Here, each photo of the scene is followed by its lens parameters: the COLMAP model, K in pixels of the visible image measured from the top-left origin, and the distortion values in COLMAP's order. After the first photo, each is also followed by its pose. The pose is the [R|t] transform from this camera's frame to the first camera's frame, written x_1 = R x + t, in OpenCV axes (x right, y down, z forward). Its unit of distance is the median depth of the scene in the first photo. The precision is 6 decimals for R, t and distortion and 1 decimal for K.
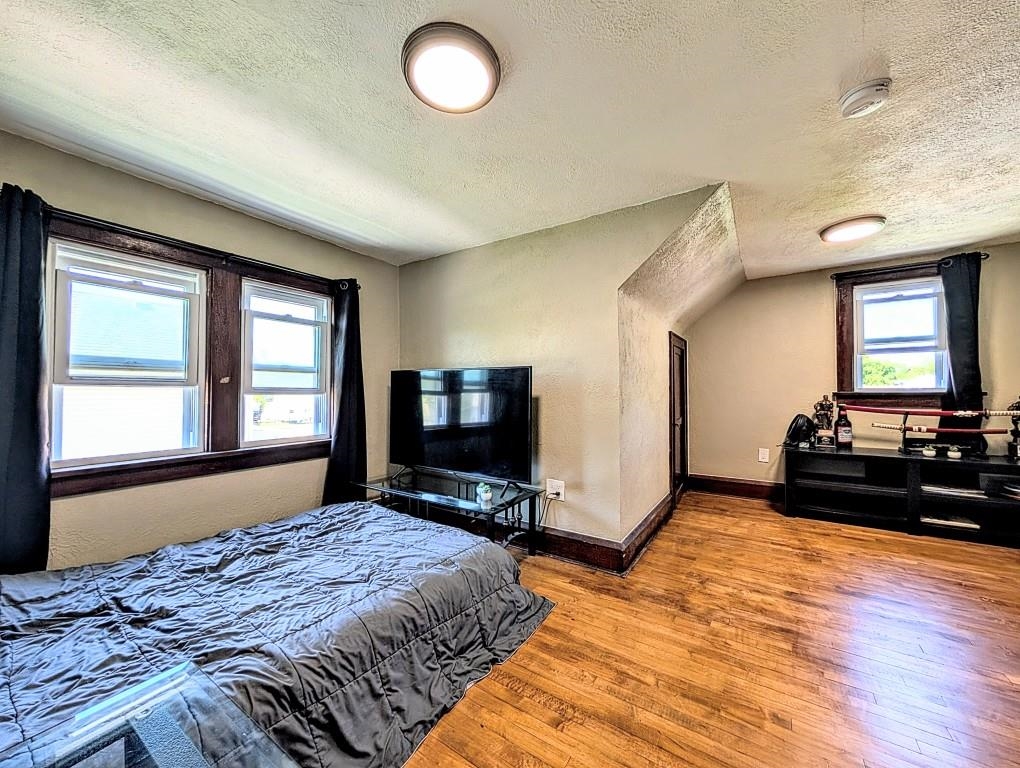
lens RADIAL K [[387.6, 0, 510.0], [0, 387.6, 384.0], [0, 0, 1]] dist [0.000386, 0.000025]
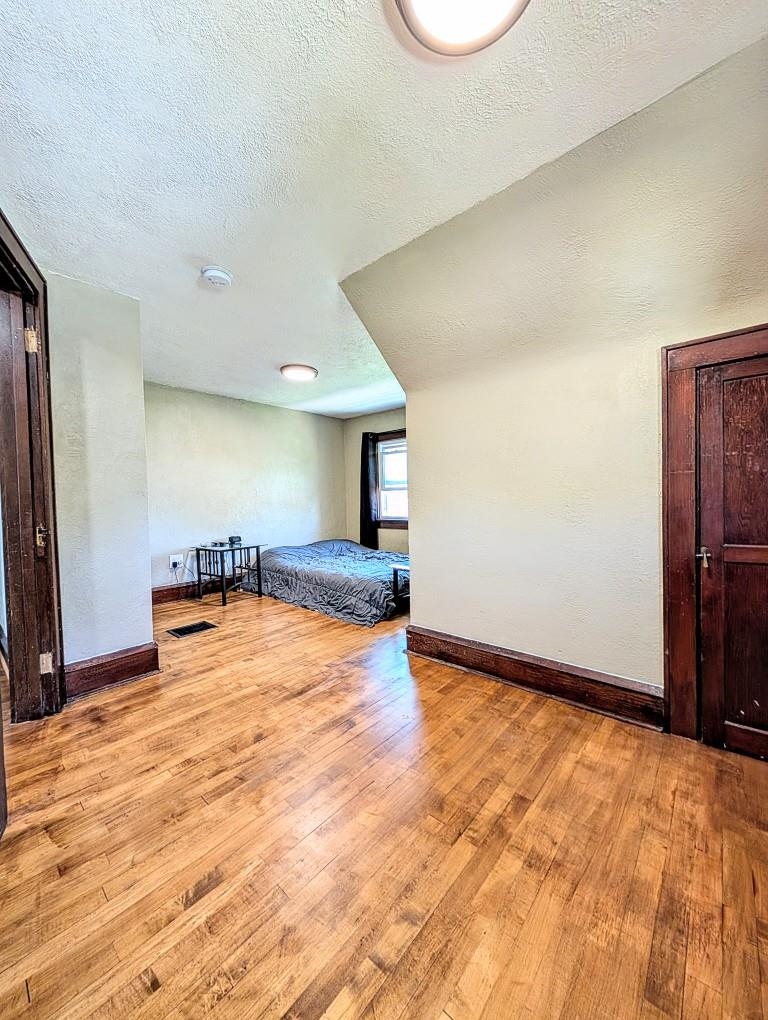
lens RADIAL K [[387.6, 0, 379.9], [0, 387.6, 509.3], [0, 0, 1]] dist [0.000386, 0.000025]
pose [[-0.144734, 0.031596, -0.988966, 1.778030], [0.038744, 0.998904, 0.026244, 0.061998], [0.988712, -0.034518, -0.145799, 1.395499]]
